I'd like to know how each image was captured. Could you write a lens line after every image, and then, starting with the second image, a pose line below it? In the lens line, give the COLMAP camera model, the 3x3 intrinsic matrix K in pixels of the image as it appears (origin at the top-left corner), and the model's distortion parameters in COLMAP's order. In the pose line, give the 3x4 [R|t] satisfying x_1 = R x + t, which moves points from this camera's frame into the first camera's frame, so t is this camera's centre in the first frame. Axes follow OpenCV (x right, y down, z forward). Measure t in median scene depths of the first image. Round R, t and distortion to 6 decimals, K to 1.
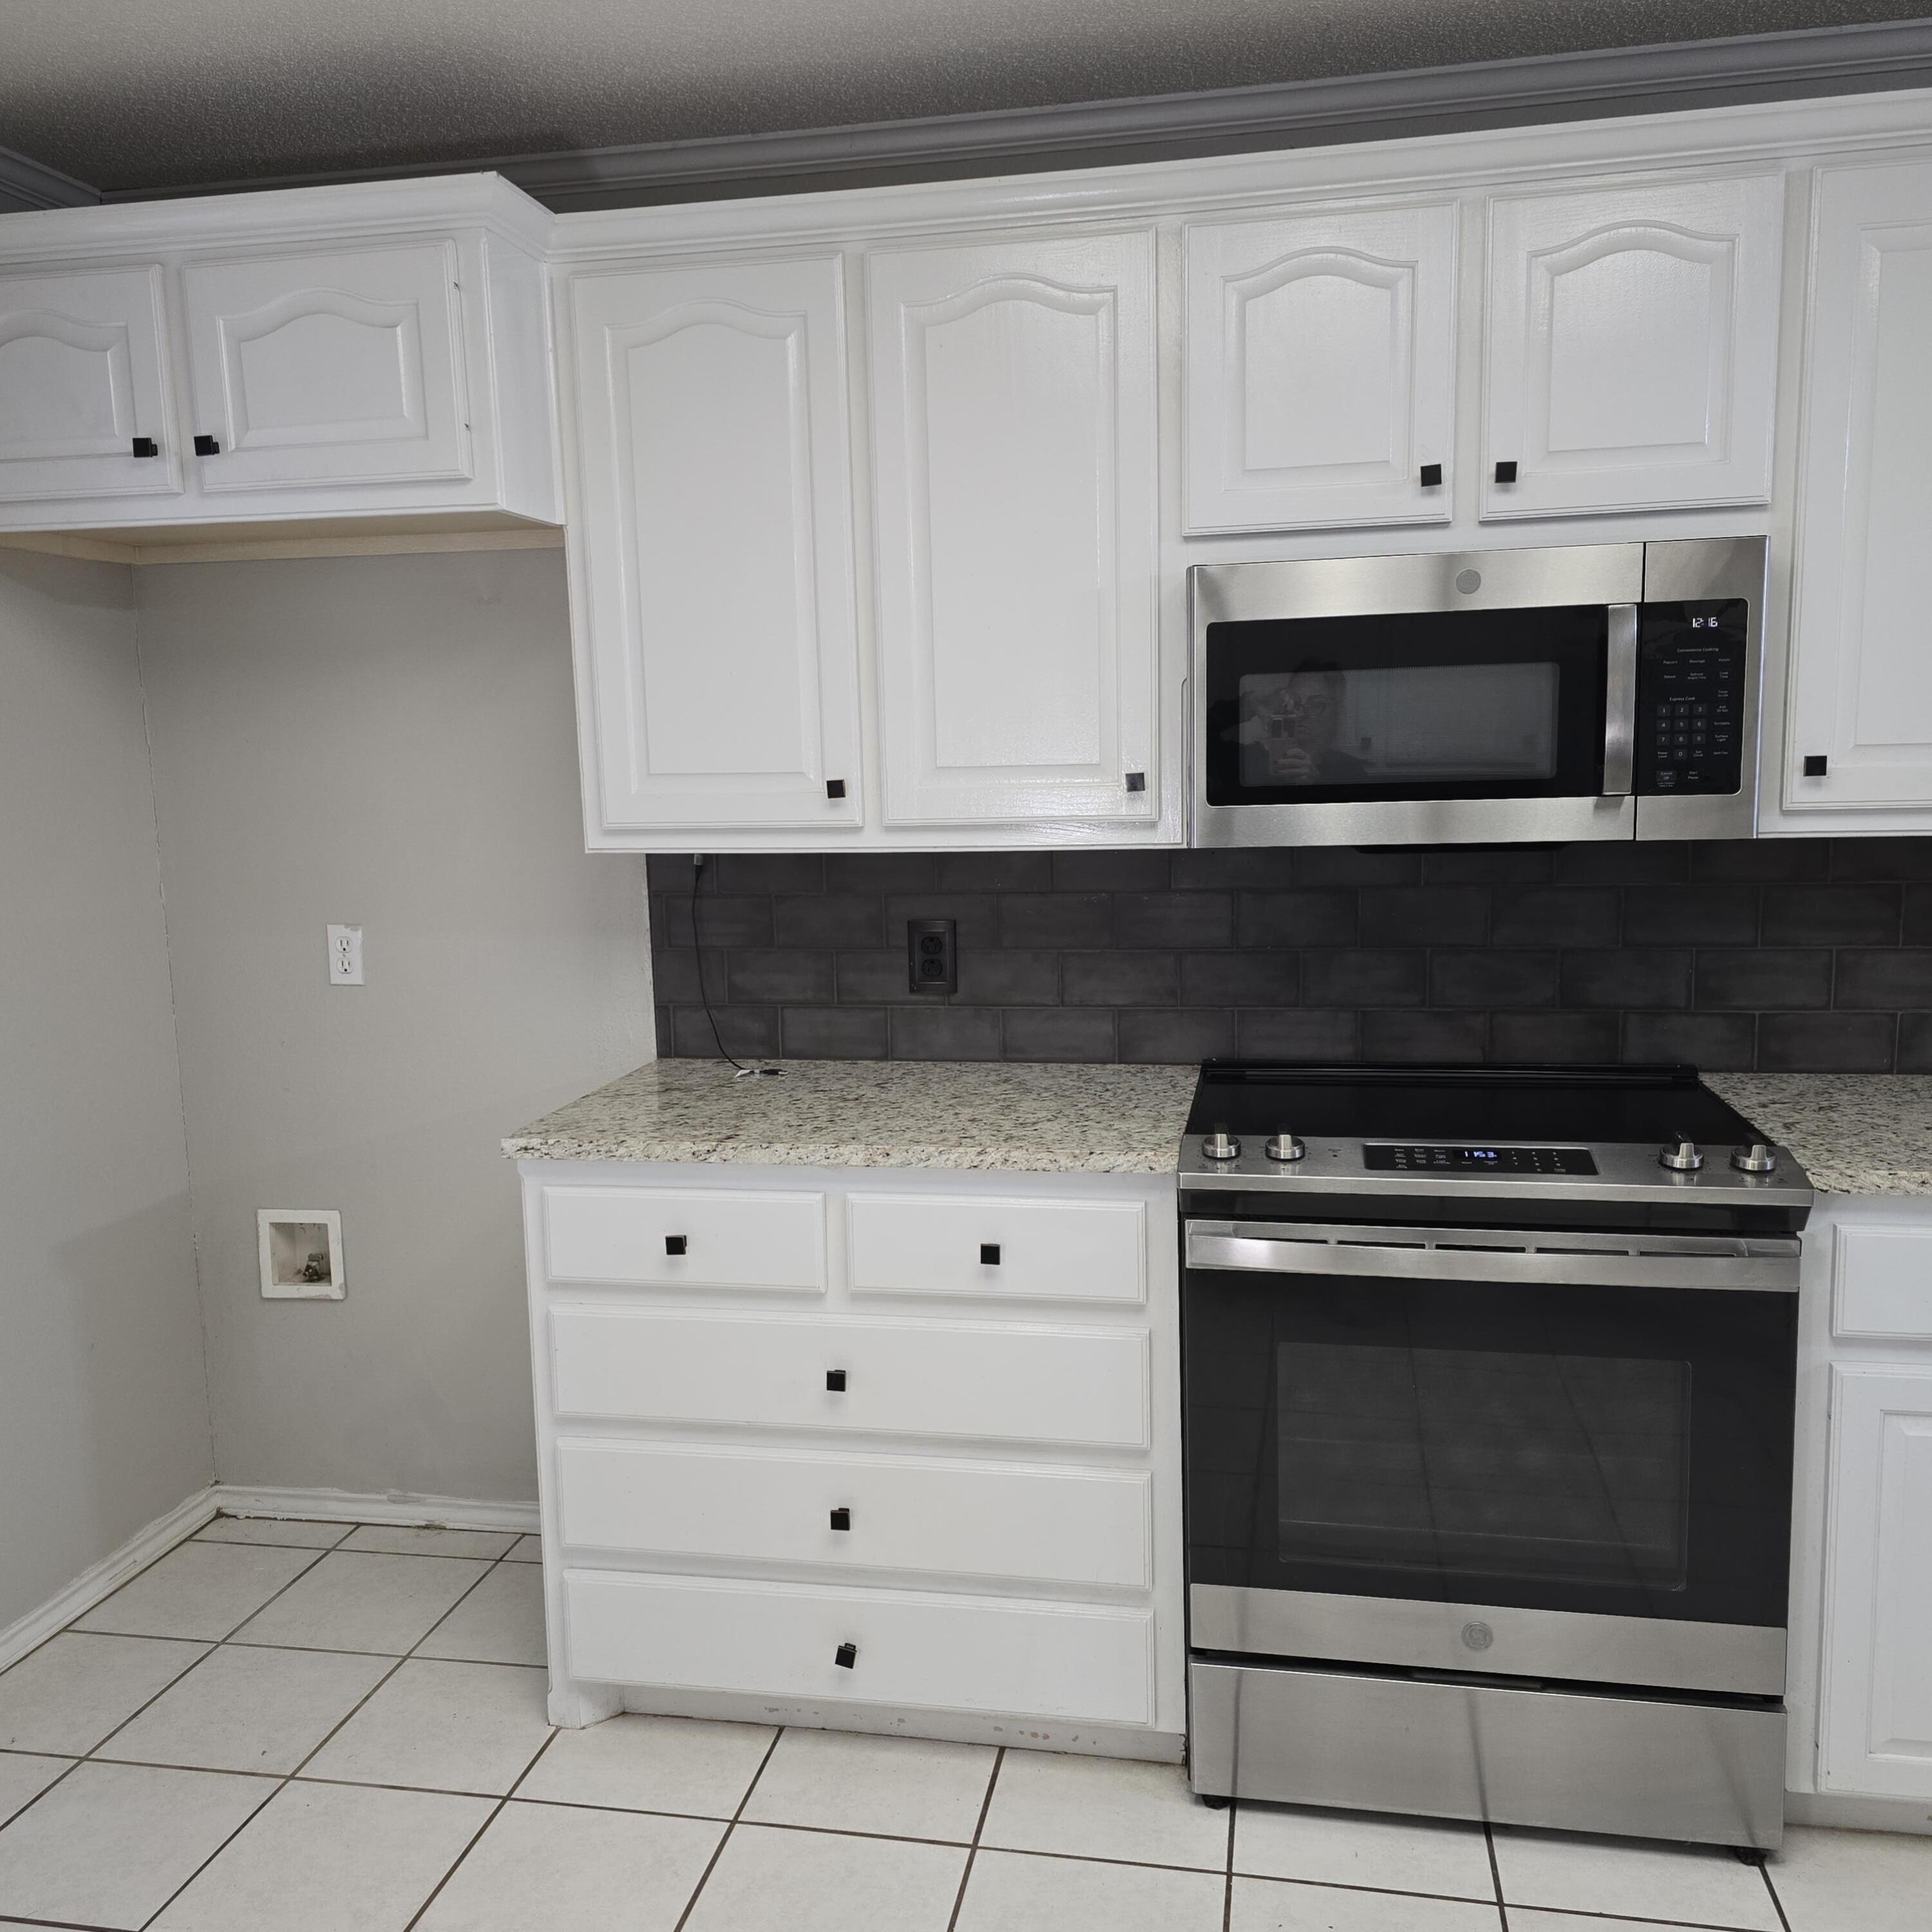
lens RADIAL K [[1717.4, 0, 939.6], [0, 1717.4, 974.0], [0, 0, 1]] dist [0.101065, -0.125449]
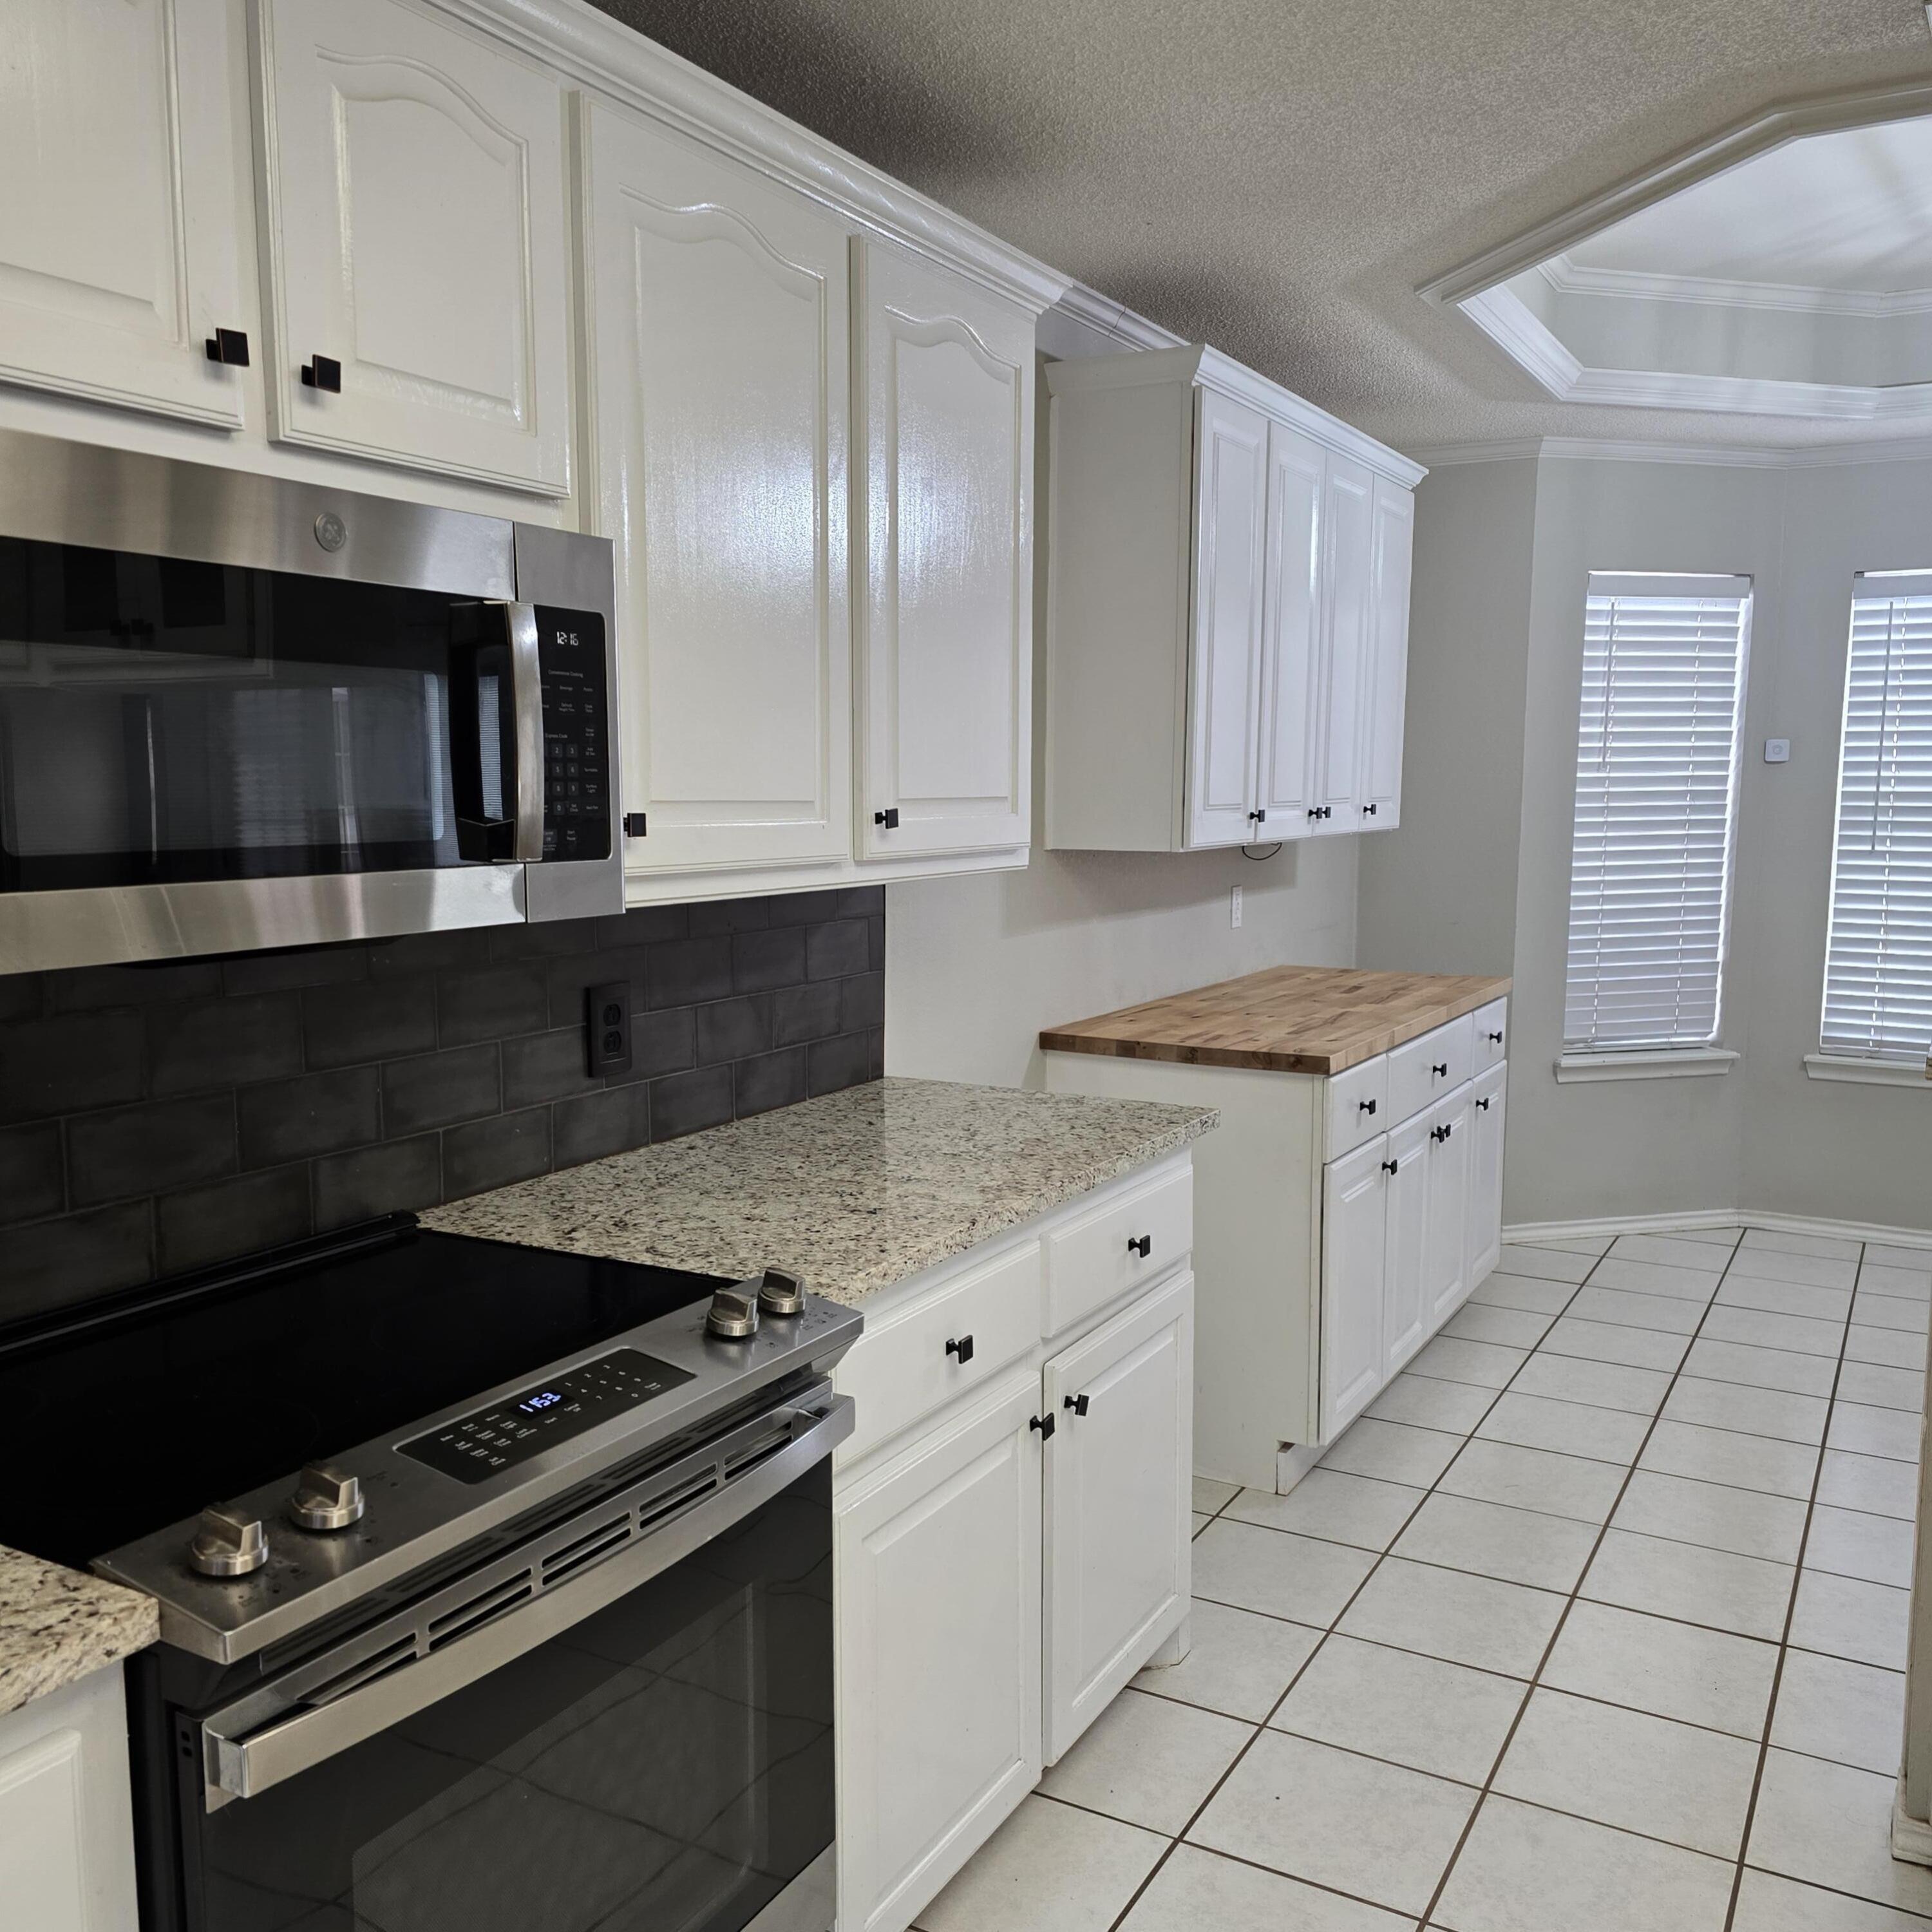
lens RADIAL K [[1717.4, 0, 939.6], [0, 1717.4, 974.0], [0, 0, 1]] dist [0.101065, -0.125449]
pose [[0.310318, -0.079764, 0.947281, -0.248252], [0.117351, 0.992066, 0.045093, -0.068152], [-0.943362, 0.097171, 0.317216, 0.607769]]
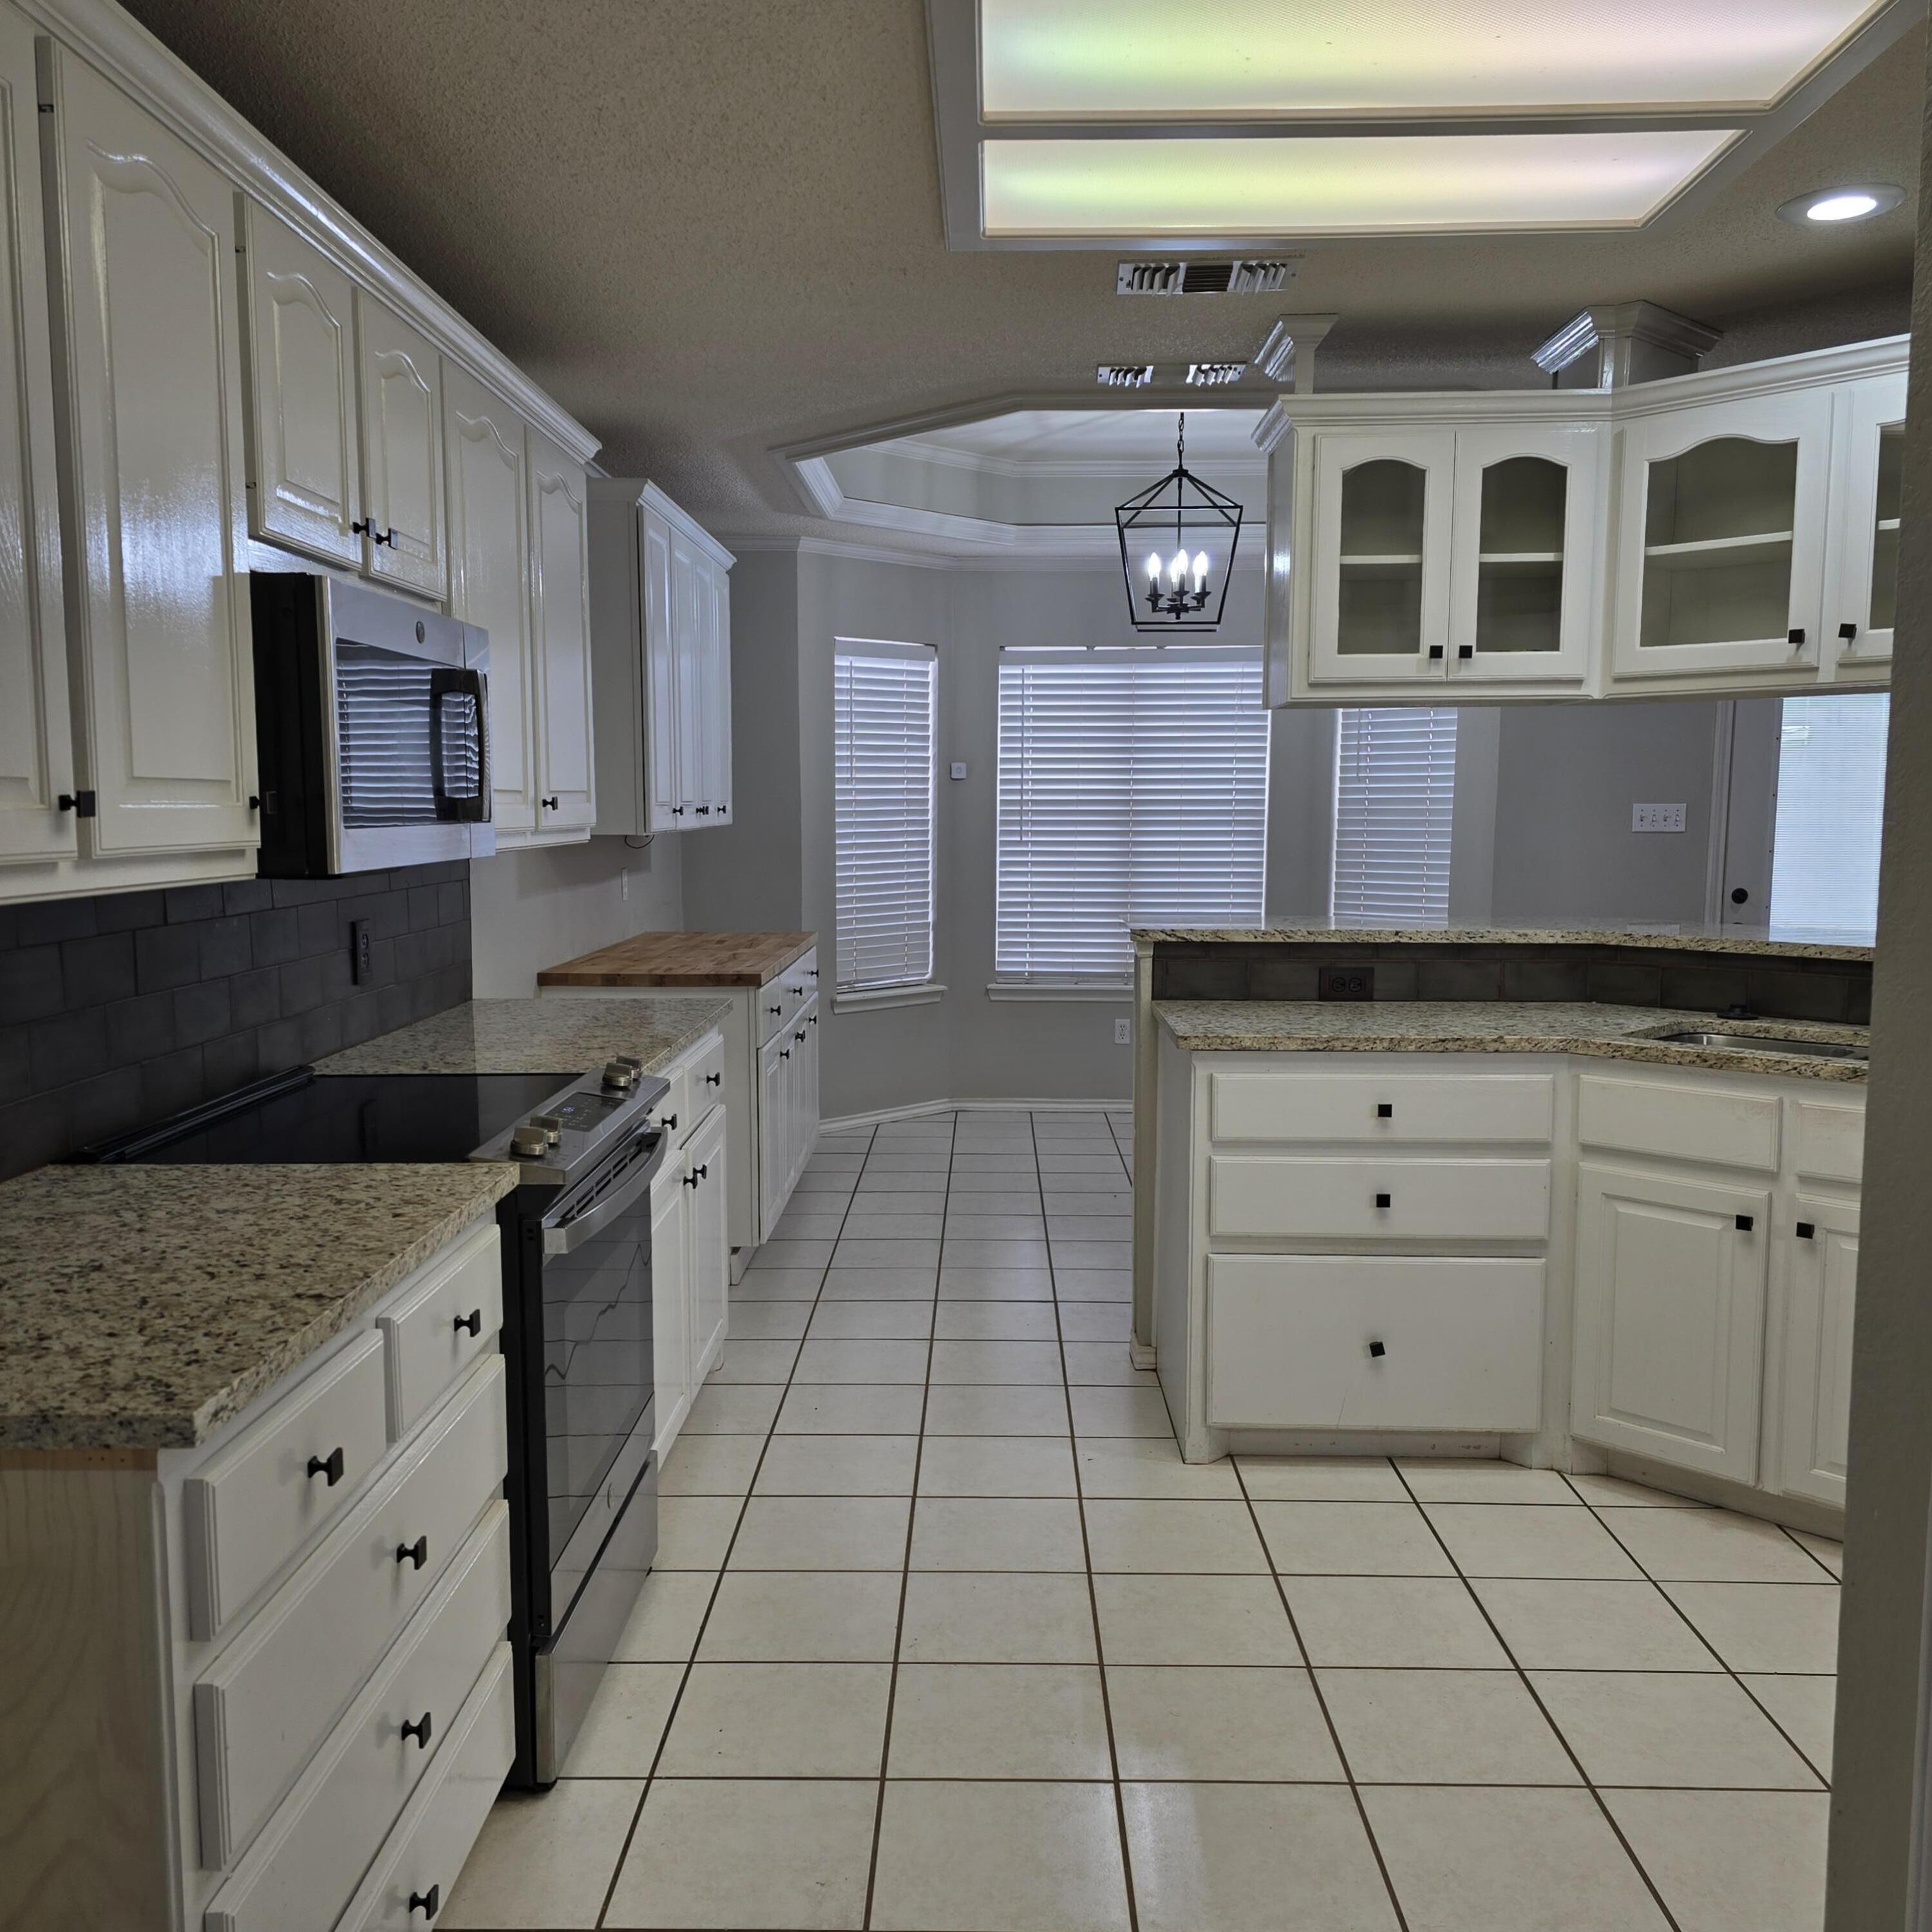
lens RADIAL K [[1717.4, 0, 939.6], [0, 1717.4, 974.0], [0, 0, 1]] dist [0.101065, -0.125449]
pose [[-0.176858, -0.072910, 0.981532, -0.902547], [0.135734, 0.985917, 0.097693, -0.071265], [-0.974832, 0.150506, -0.164471, 0.903634]]
